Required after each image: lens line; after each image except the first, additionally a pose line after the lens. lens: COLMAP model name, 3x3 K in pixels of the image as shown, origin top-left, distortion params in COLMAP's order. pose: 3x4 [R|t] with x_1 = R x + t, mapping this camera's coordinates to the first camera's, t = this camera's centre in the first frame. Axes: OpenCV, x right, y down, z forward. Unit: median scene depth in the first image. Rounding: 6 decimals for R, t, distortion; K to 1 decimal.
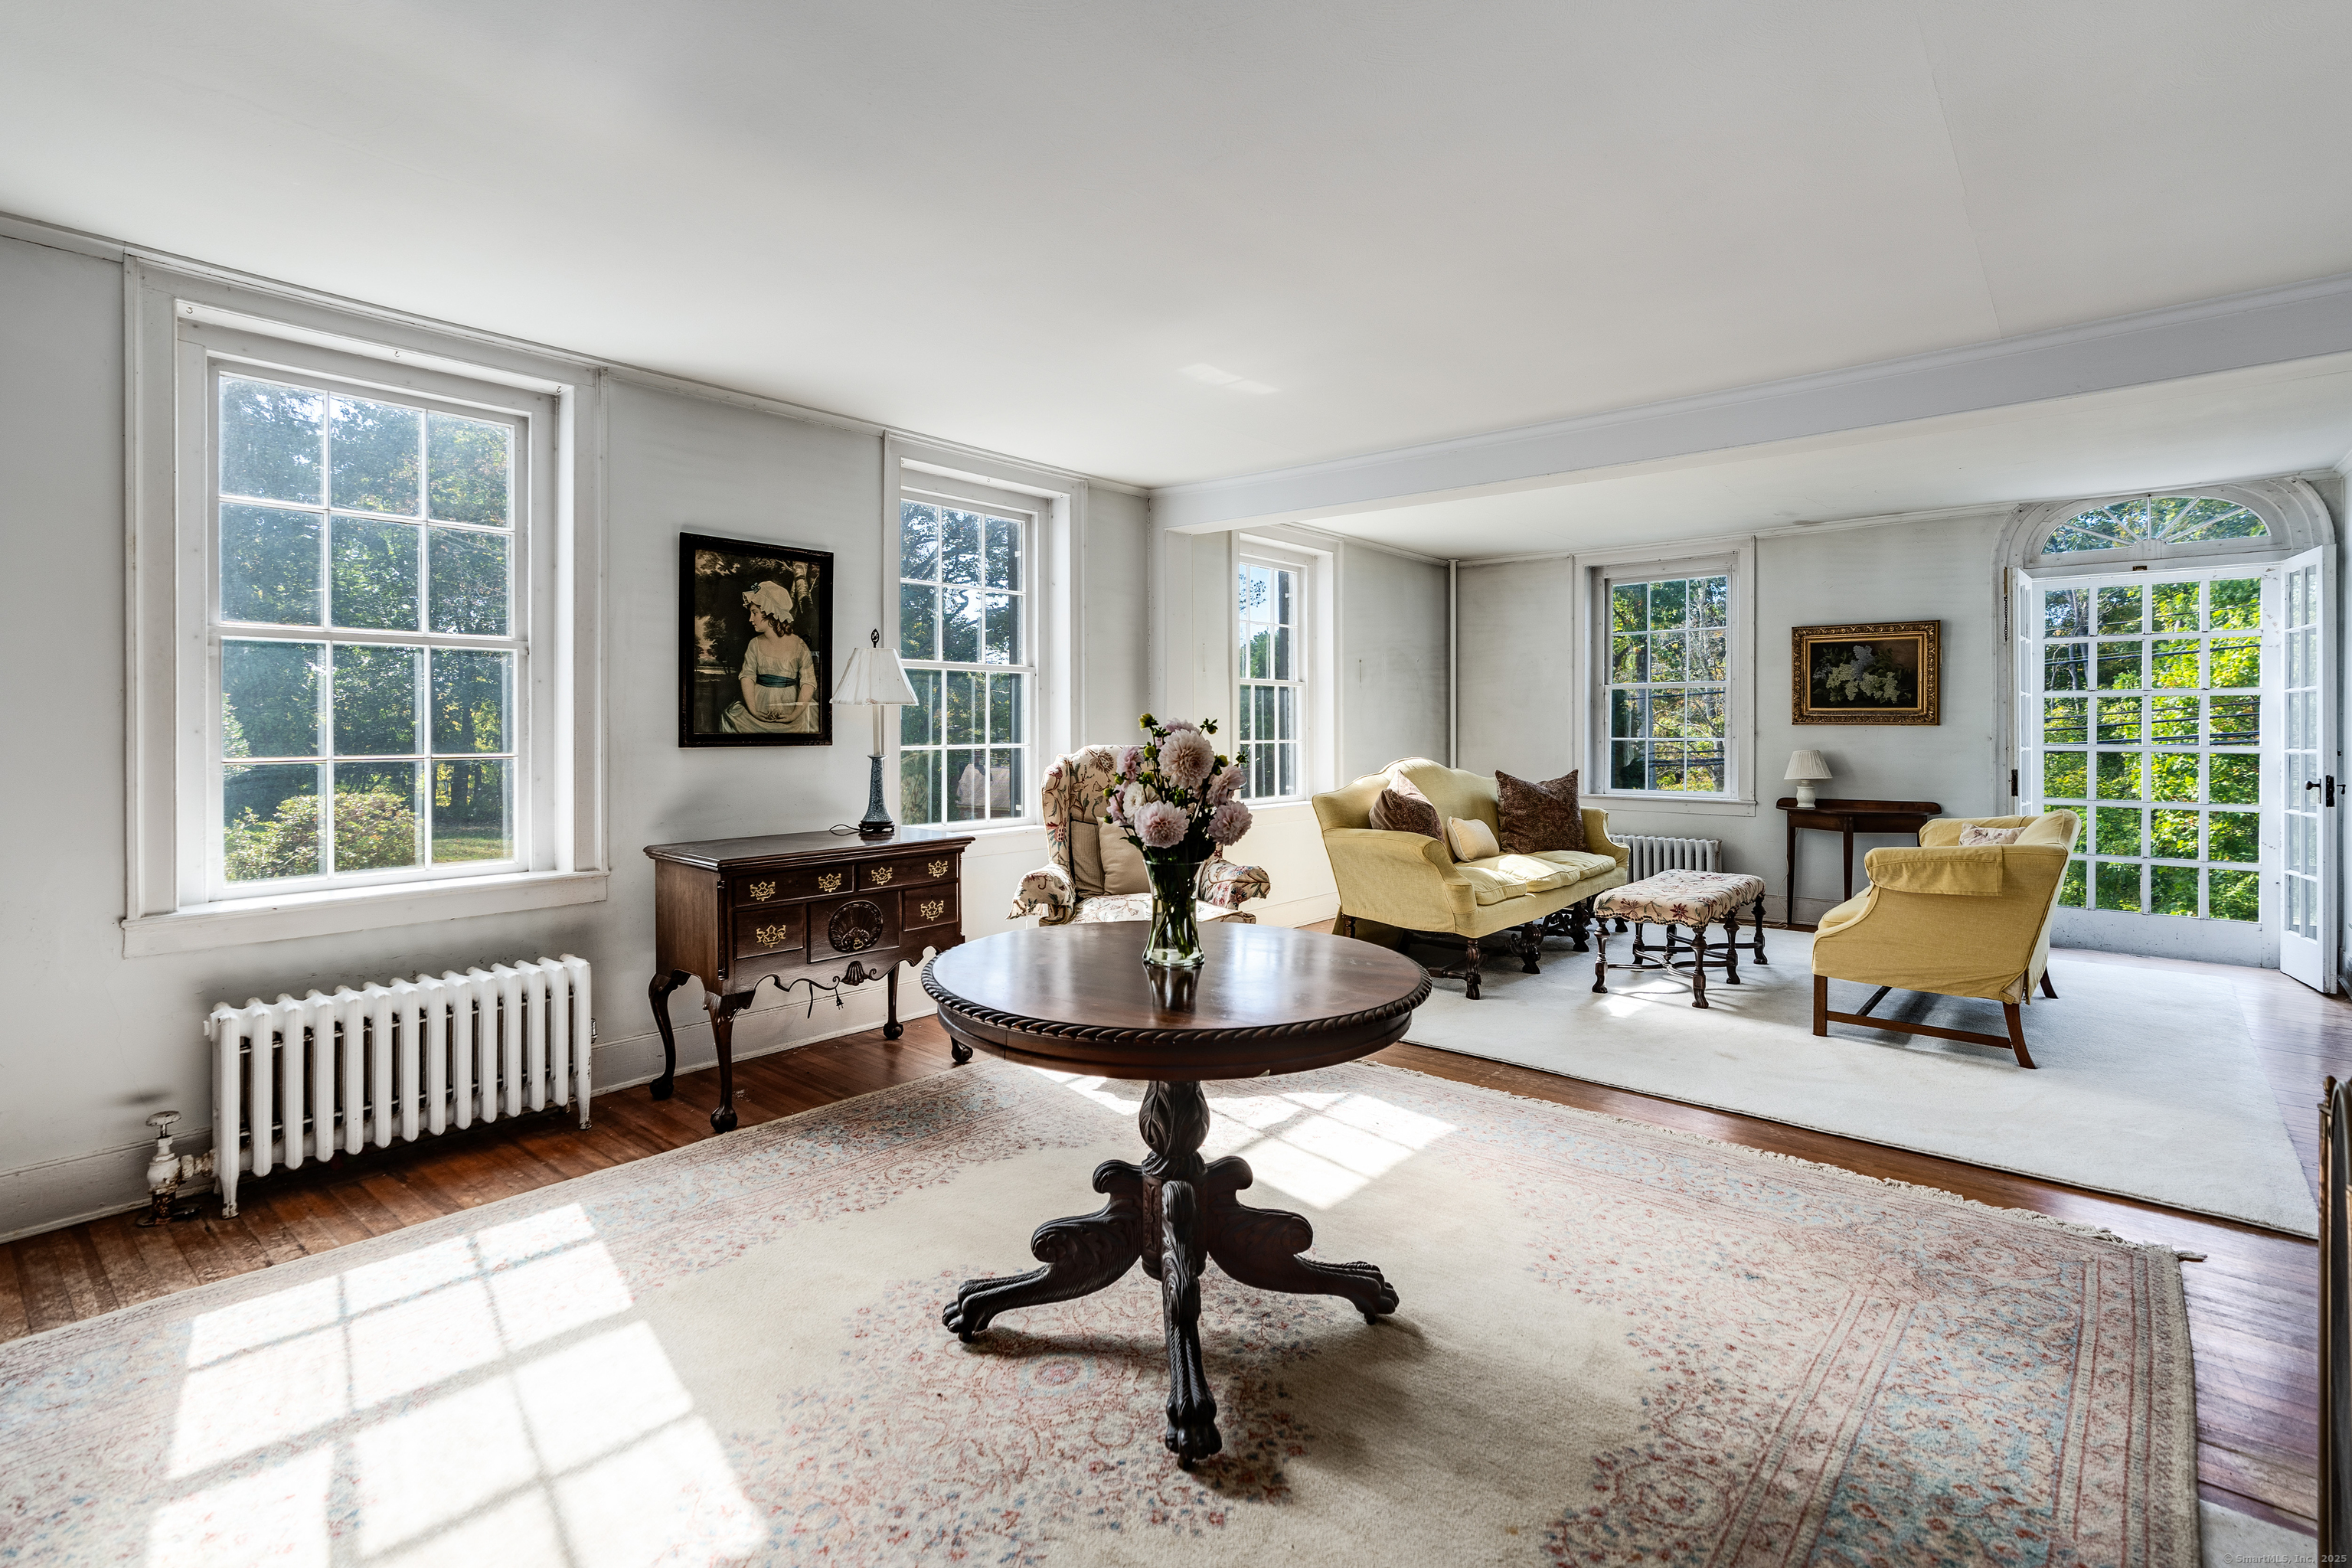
lens RADIAL K [[1084.5, 0, 1174.3], [0, 1084.5, 725.5], [0, 0, 1]] dist [-0.004329, 0.000433]
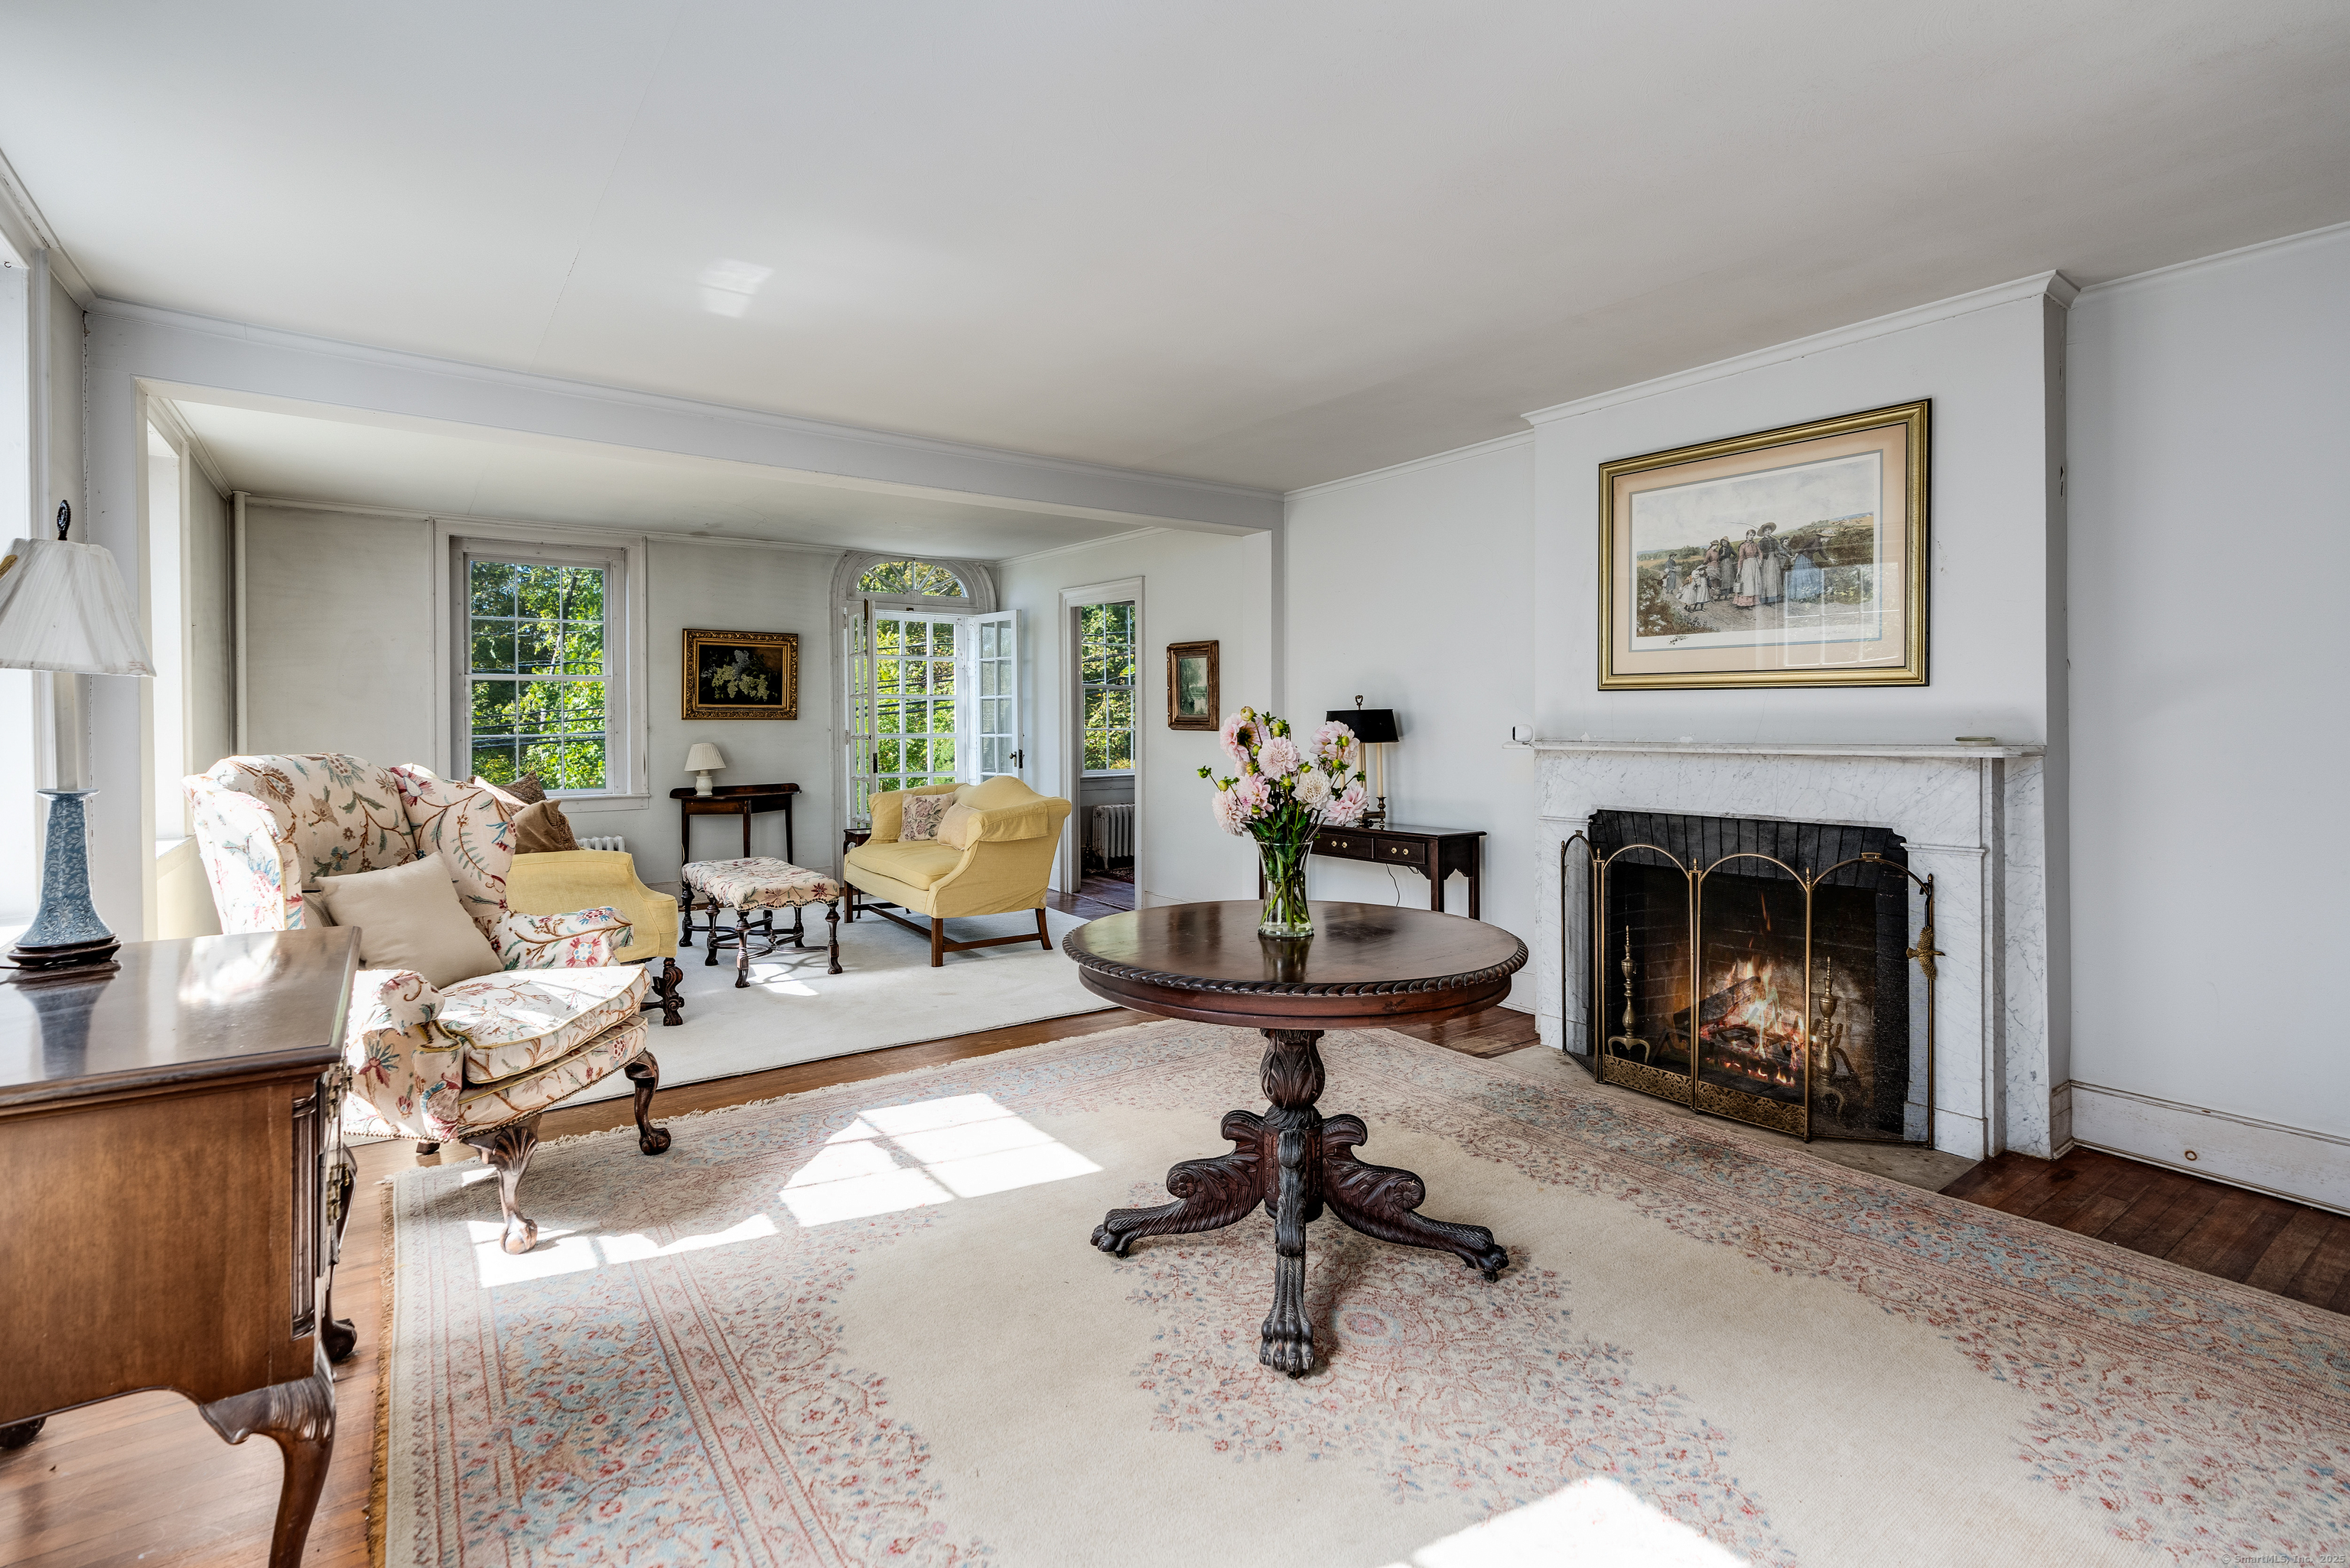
lens RADIAL K [[1083.5, 0, 1173.3], [0, 1083.5, 725.6], [0, 0, 1]] dist [-0.004329, 0.000433]
pose [[0.231415, -0.005286, 0.972841, -0.395046], [0.003038, 0.999984, 0.004711, 0.001629], [-0.972850, 0.001865, 0.231428, 0.313391]]
